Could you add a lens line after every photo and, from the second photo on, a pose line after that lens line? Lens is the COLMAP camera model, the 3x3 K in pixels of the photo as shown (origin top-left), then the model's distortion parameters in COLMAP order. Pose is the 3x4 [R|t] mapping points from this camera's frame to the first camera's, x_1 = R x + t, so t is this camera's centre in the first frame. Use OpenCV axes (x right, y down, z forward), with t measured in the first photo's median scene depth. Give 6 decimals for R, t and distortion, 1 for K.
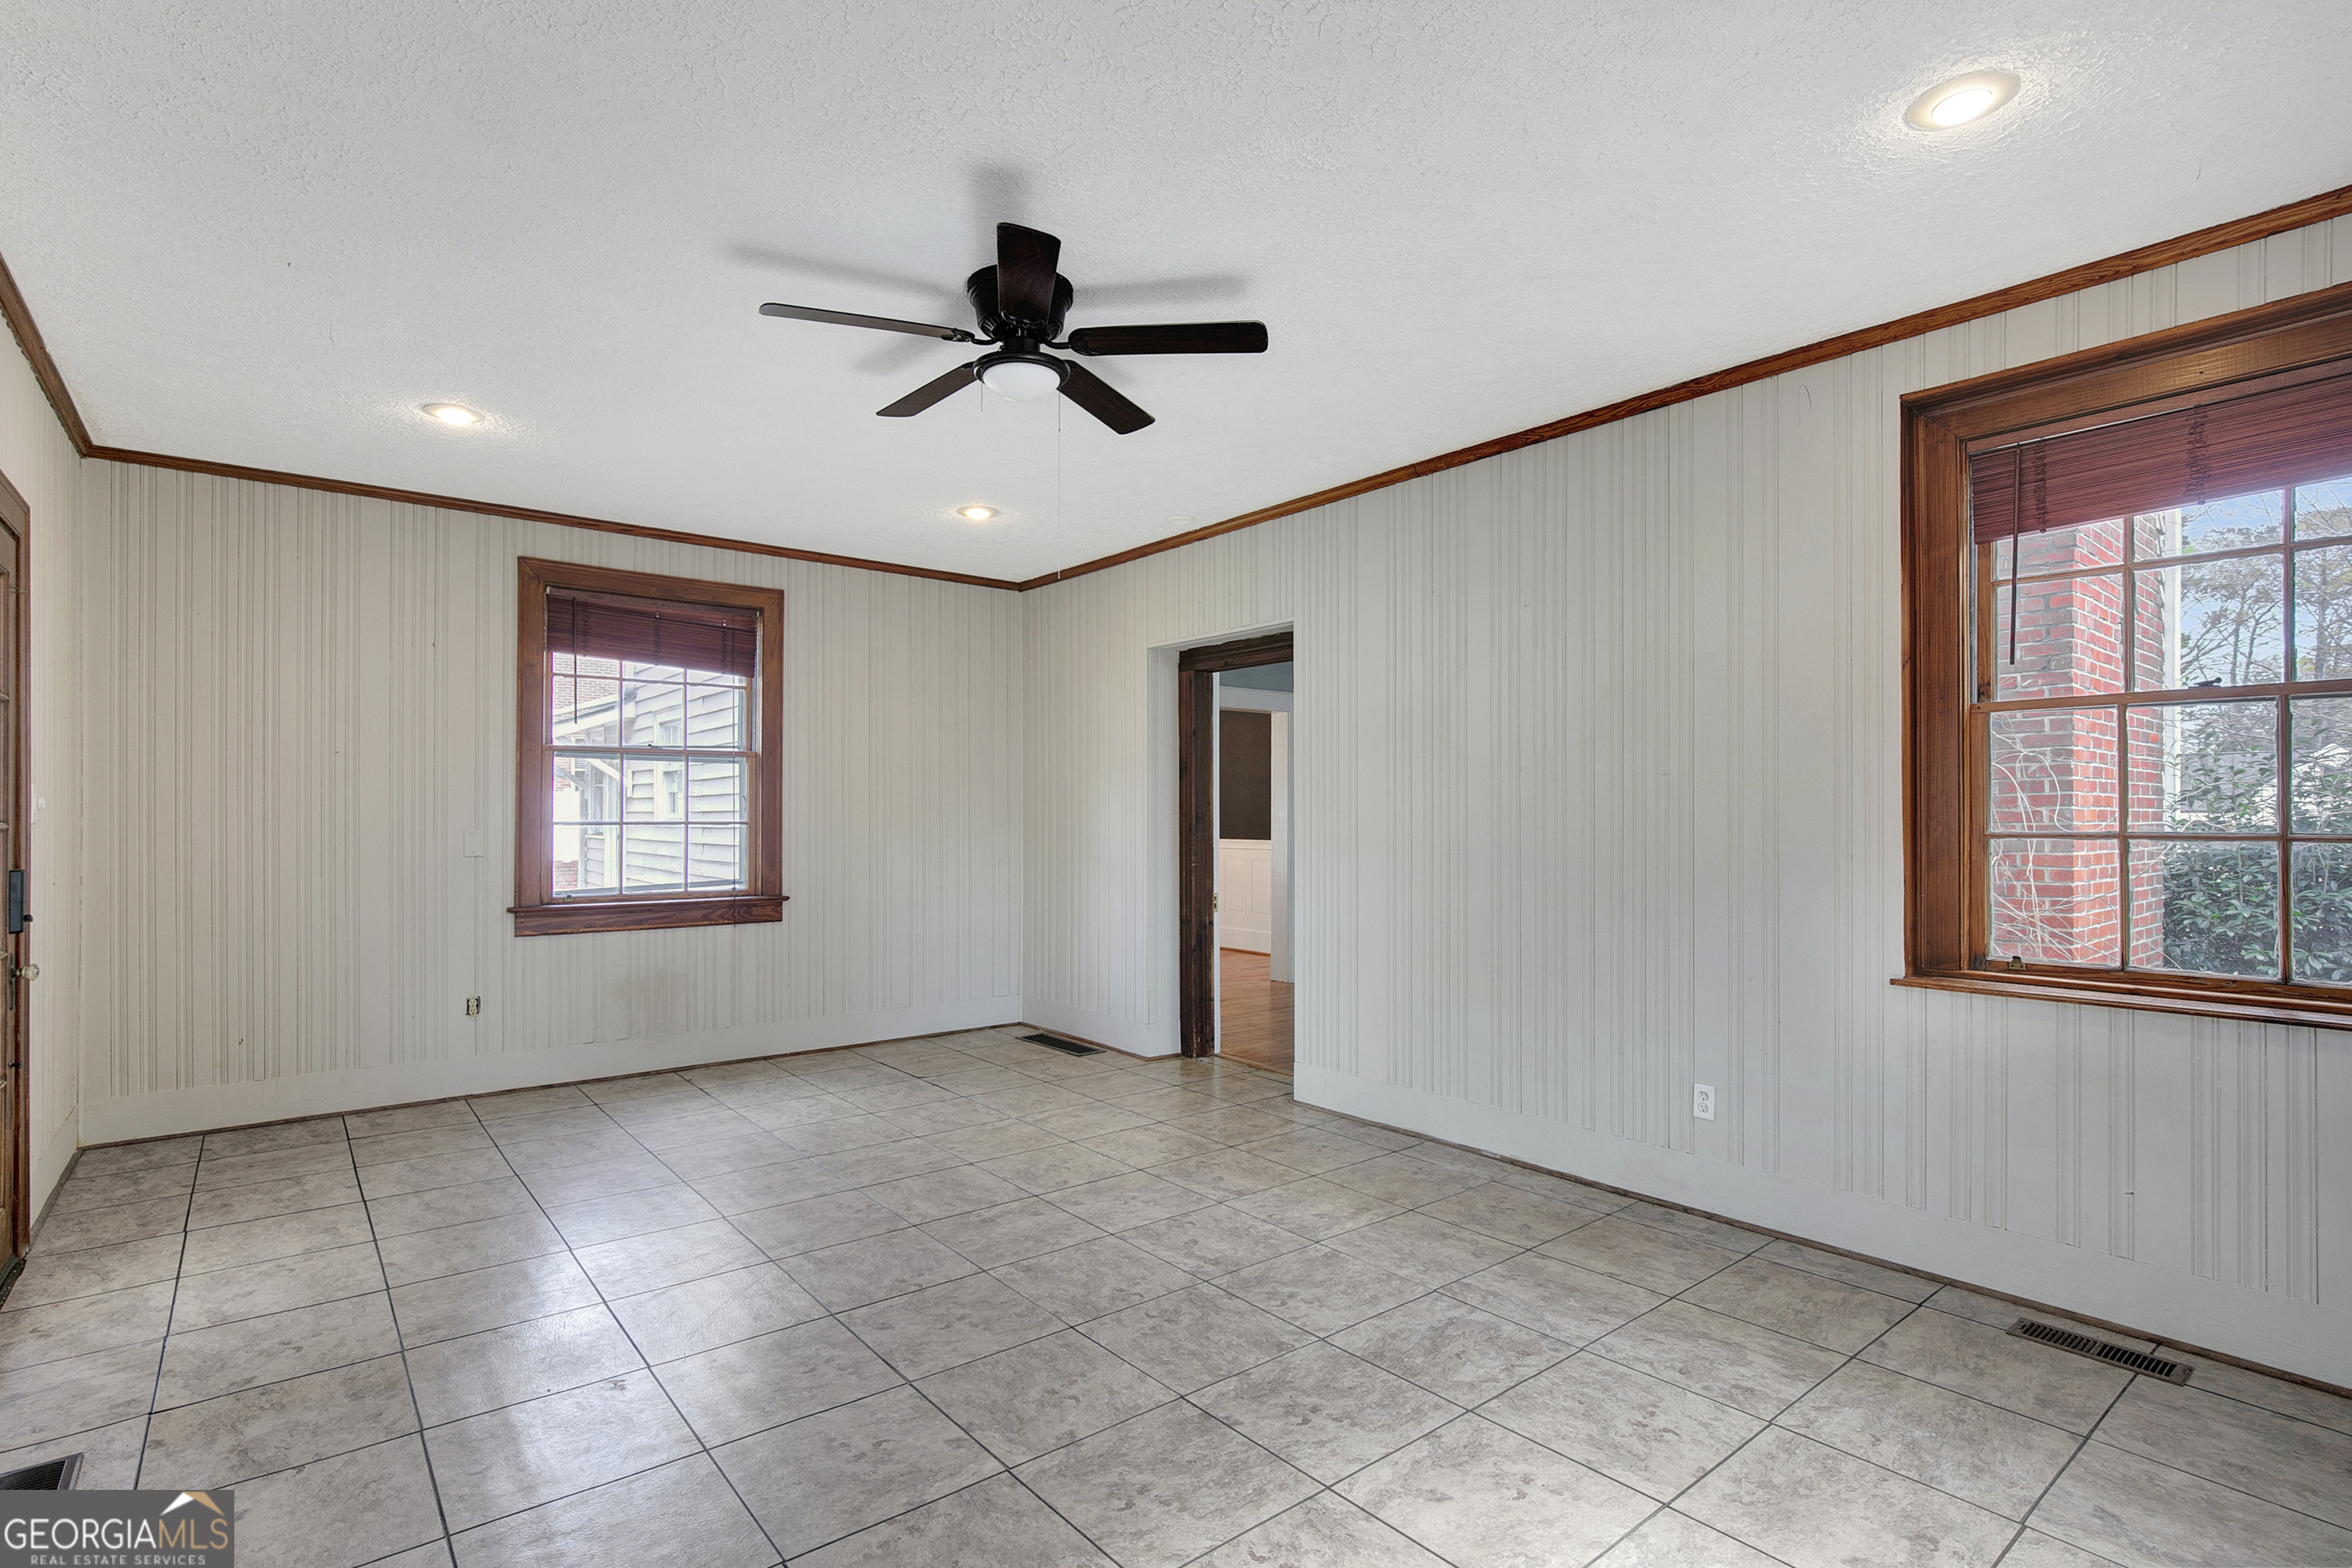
lens RADIAL K [[1119.4, 0, 1186.6], [0, 1119.4, 808.2], [0, 0, 1]] dist [-0.009920, 0.000861]
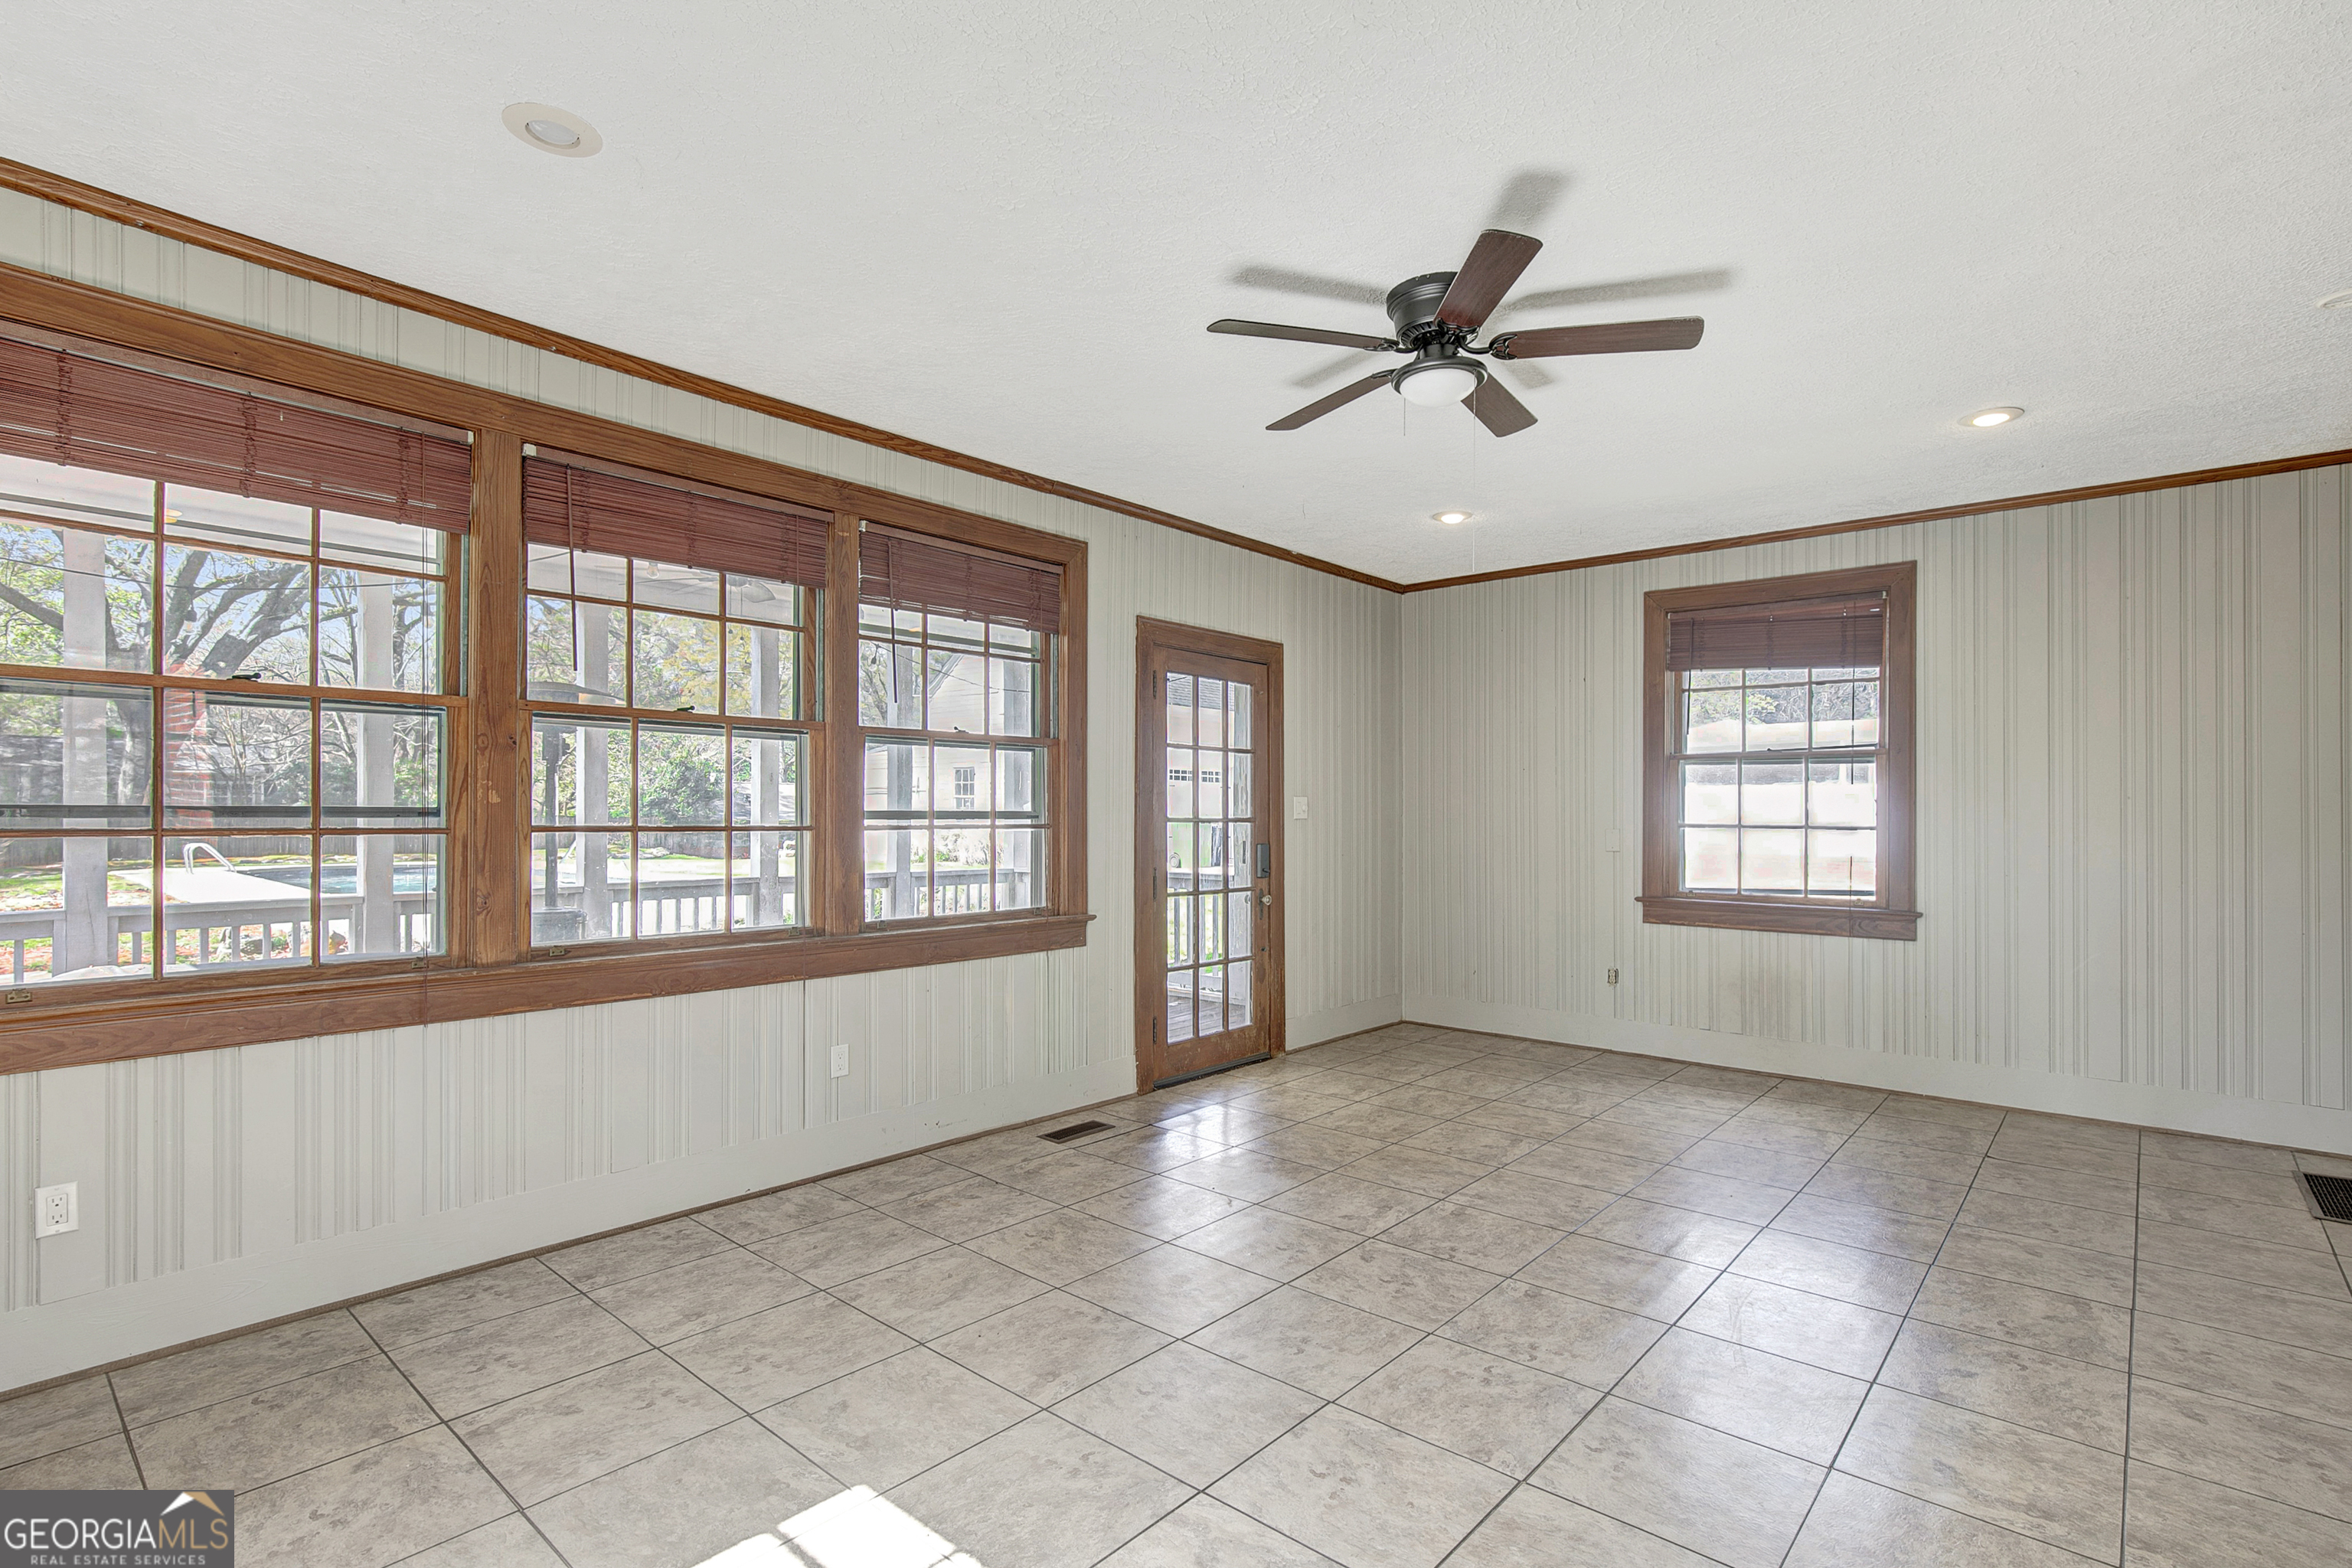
lens RADIAL K [[1119.4, 0, 1186.6], [0, 1119.4, 808.2], [0, 0, 1]] dist [-0.009920, 0.000861]
pose [[0.169637, -0.003456, -0.985501, 0.605305], [-0.000316, 0.999994, -0.003561, 0.001726], [0.985507, 0.000916, 0.169635, 0.446628]]
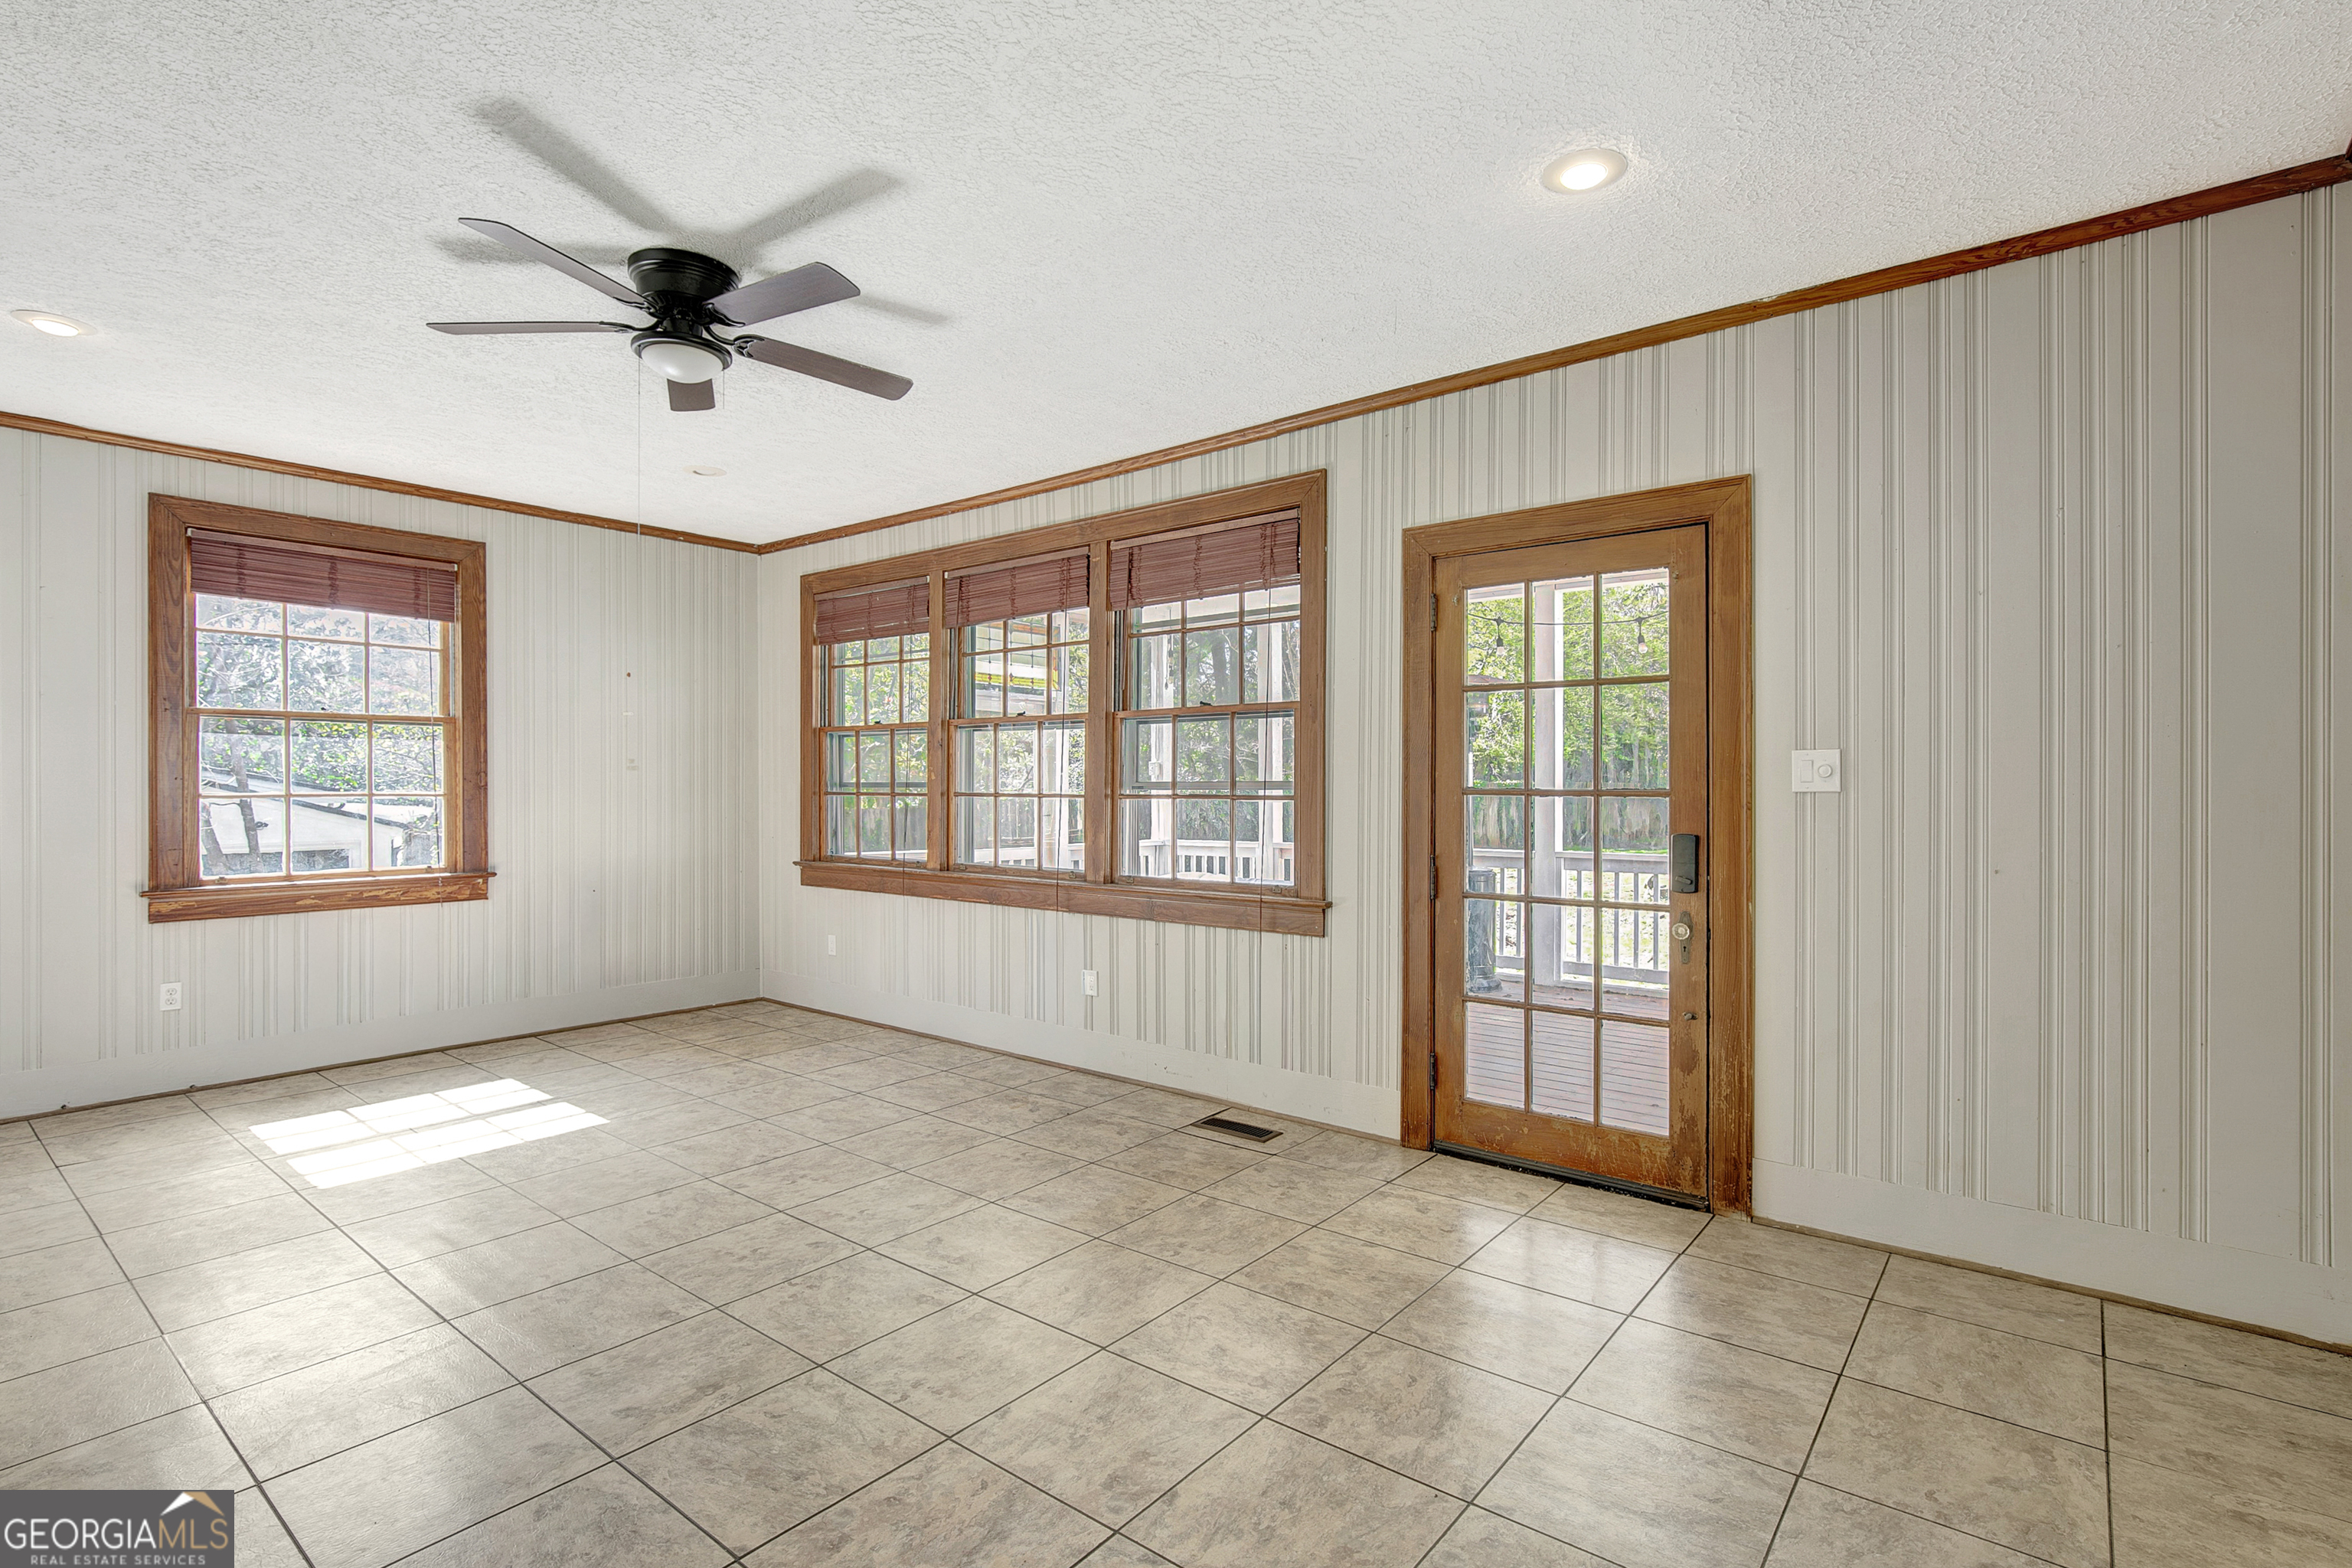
lens RADIAL K [[1126.3, 0, 1208.0], [0, 1126.3, 789.6], [0, 0, 1]] dist [-0.001474, -0.000103]
pose [[-0.976824, 0.000136, -0.214045, -0.296995], [0.000121, 1.000000, 0.000081, 0.008472], [0.214045, 0.000053, -0.976824, 1.571504]]
